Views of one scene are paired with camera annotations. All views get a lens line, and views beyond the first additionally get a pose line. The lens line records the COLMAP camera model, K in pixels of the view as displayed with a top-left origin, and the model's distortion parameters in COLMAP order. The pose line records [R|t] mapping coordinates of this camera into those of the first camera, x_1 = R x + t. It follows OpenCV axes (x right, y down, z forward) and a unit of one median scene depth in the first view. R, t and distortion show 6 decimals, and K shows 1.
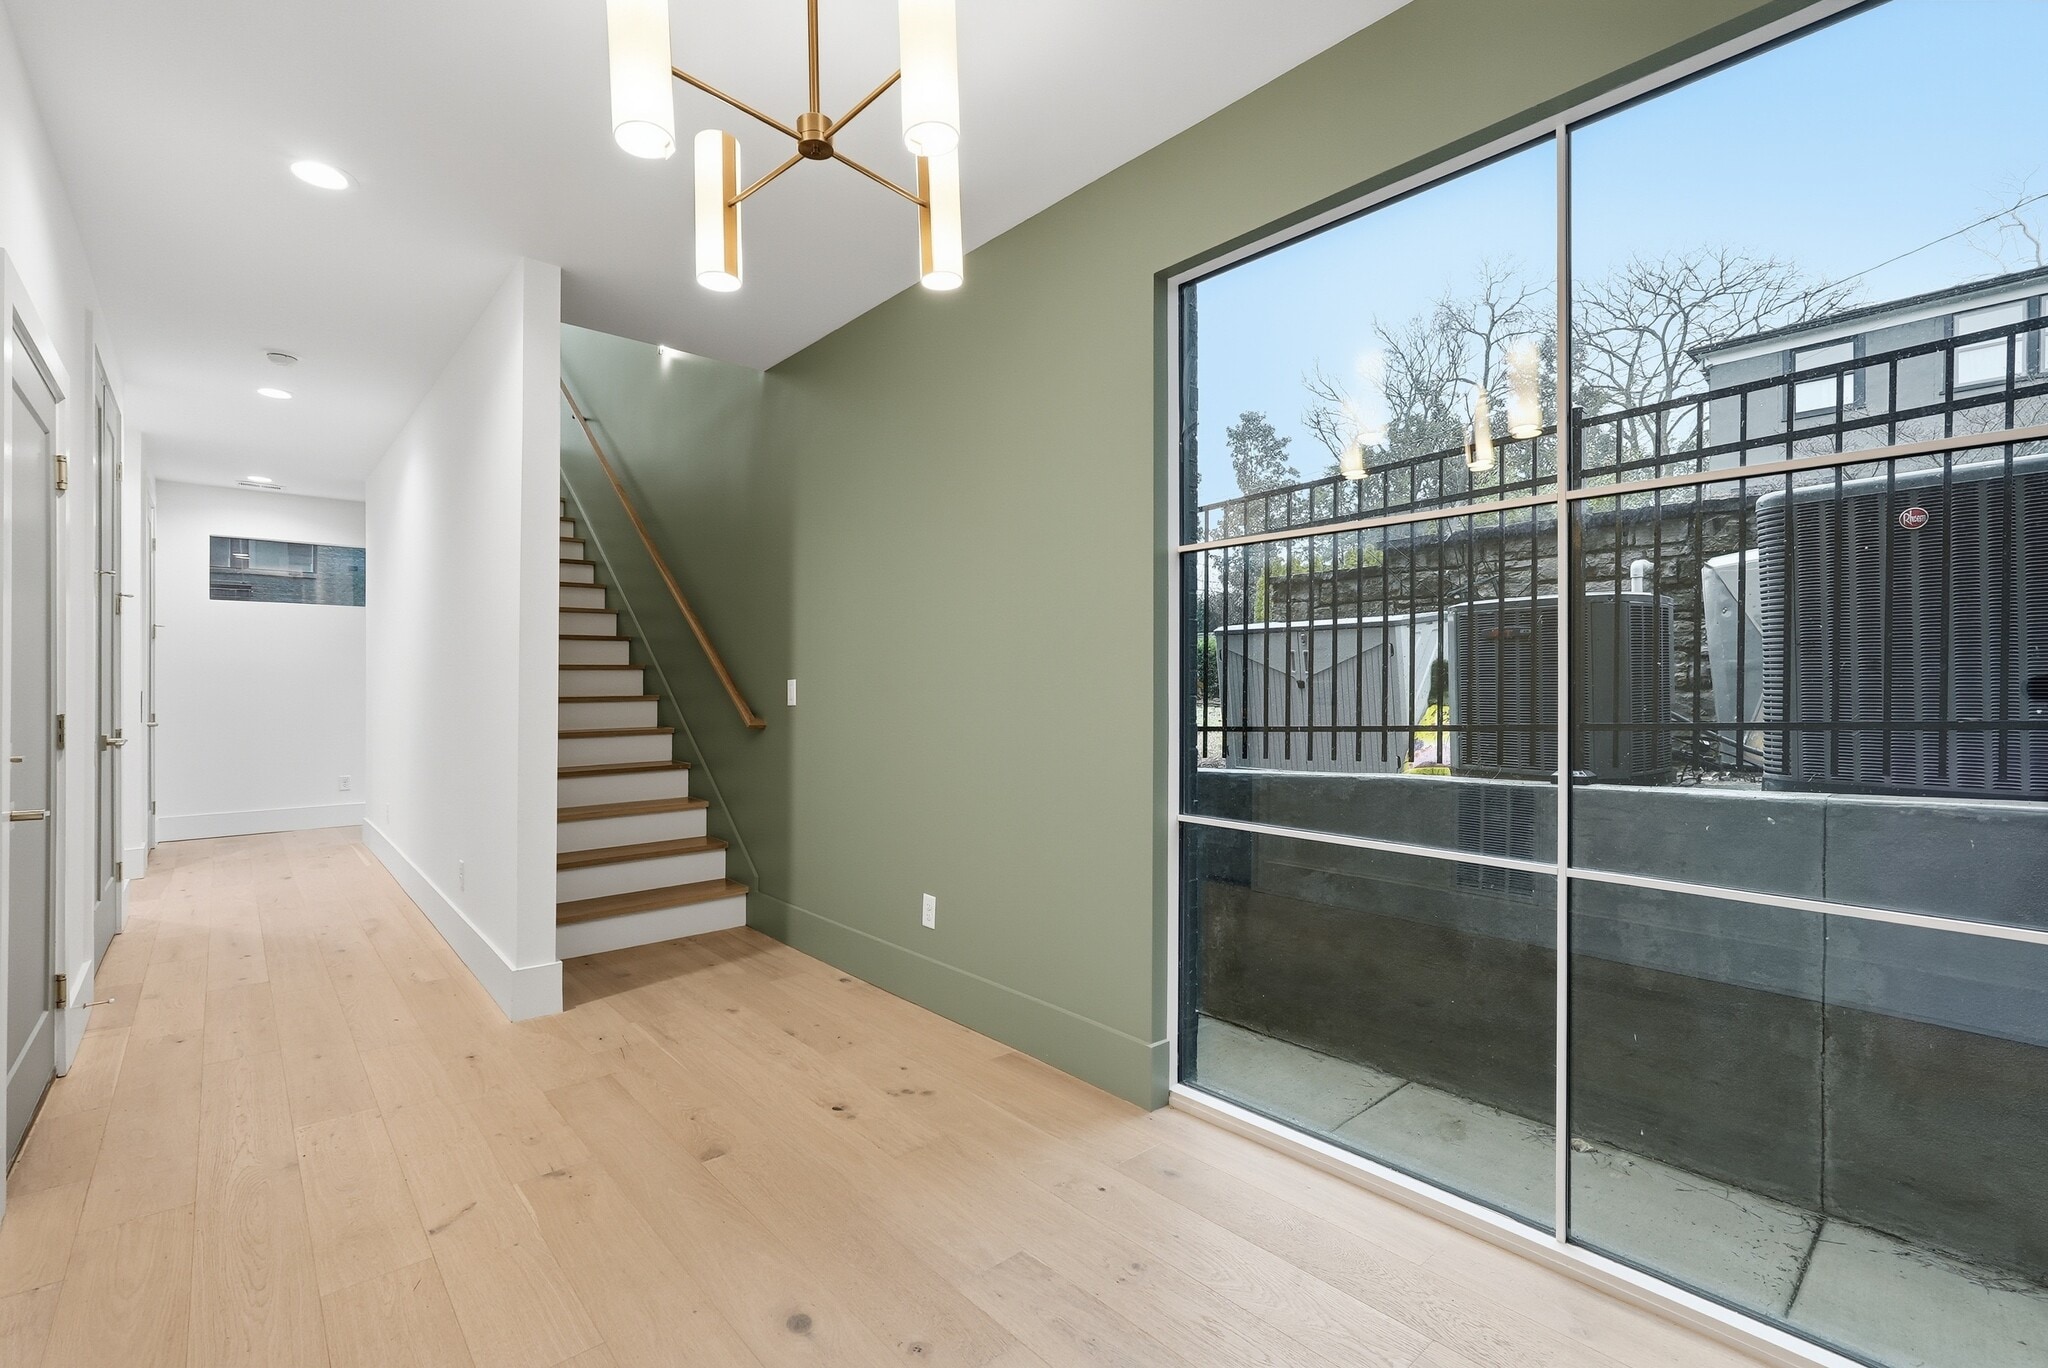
lens RADIAL K [[901.9, 0, 1024.0], [0, 901.9, 684.0], [0, 0, 1]] dist [0.000934, 0.000755]
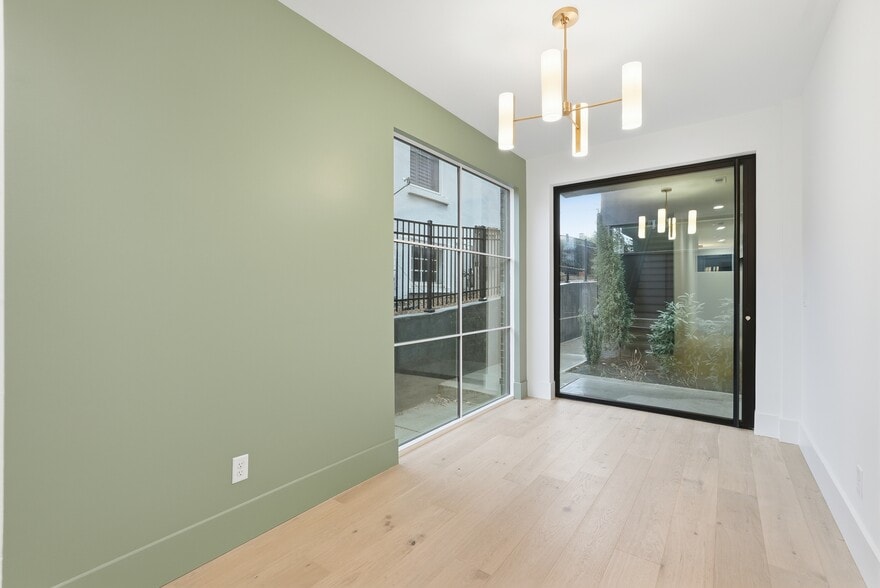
lens RADIAL K [[387.5, 0, 440.0], [0, 387.5, 294.0], [0, 0, 1]] dist [0.000934, 0.000755]
pose [[-0.198370, -0.005058, 0.980114, -0.930297], [-0.002843, 0.999985, 0.004585, -0.001172], [-0.980123, -0.001877, -0.198381, 1.097848]]
